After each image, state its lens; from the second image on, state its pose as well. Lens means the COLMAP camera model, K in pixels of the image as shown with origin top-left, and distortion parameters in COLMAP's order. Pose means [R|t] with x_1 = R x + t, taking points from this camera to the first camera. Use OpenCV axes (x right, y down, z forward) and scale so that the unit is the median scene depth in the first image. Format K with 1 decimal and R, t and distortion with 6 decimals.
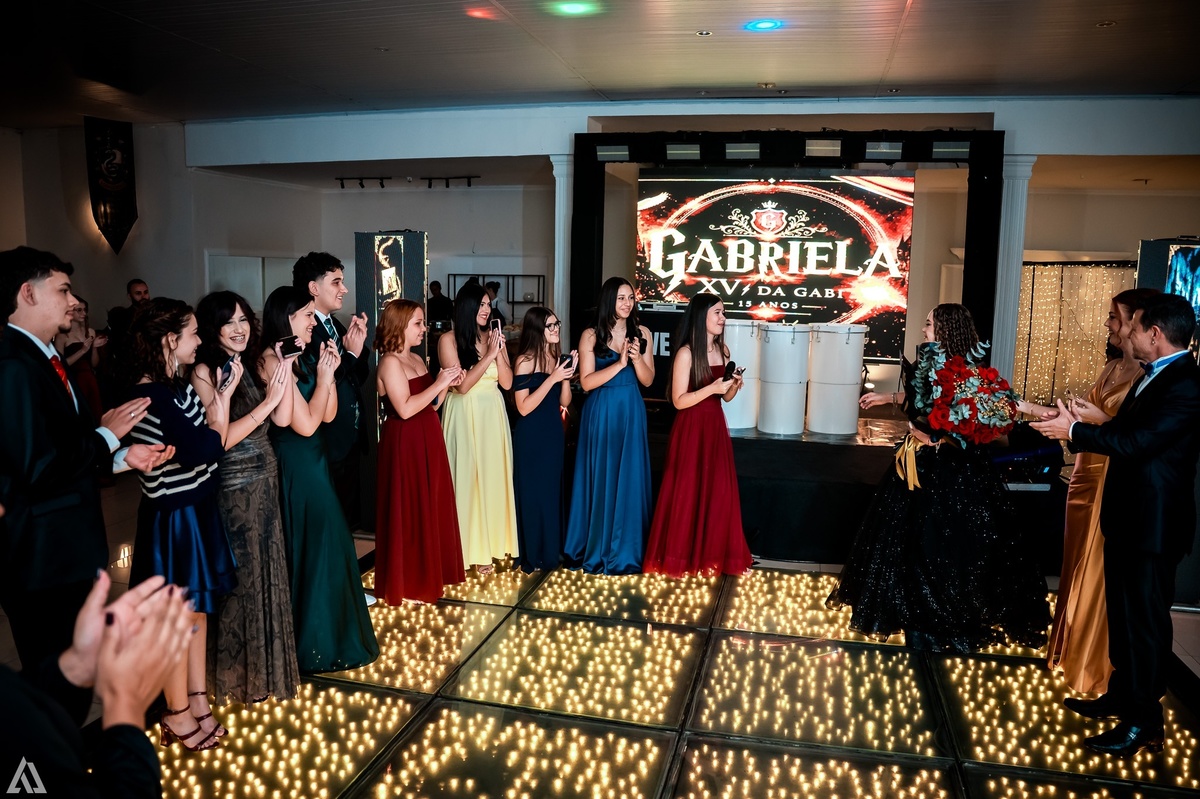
lens RADIAL K [[882.4, 0, 588.1], [0, 882.4, 399.2], [0, 0, 1]] dist [-0.142610, 0.100962]
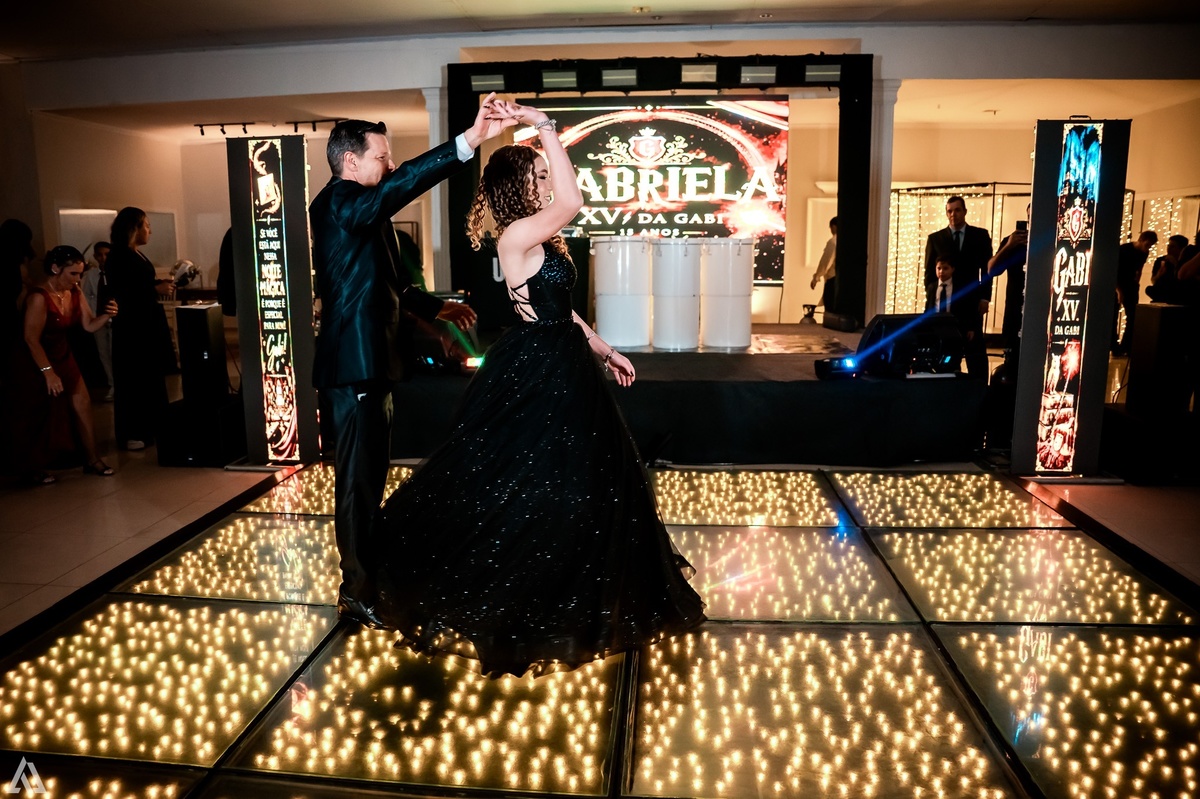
lens RADIAL K [[852.4, 0, 577.1], [0, 852.4, 399.8], [0, 0, 1]] dist [-0.140823, 0.092560]
pose [[0.989046, -0.051226, 0.138436, -0.043074], [0.045461, 0.997975, 0.044490, 0.076722], [-0.140435, -0.037709, 0.989372, 0.093522]]
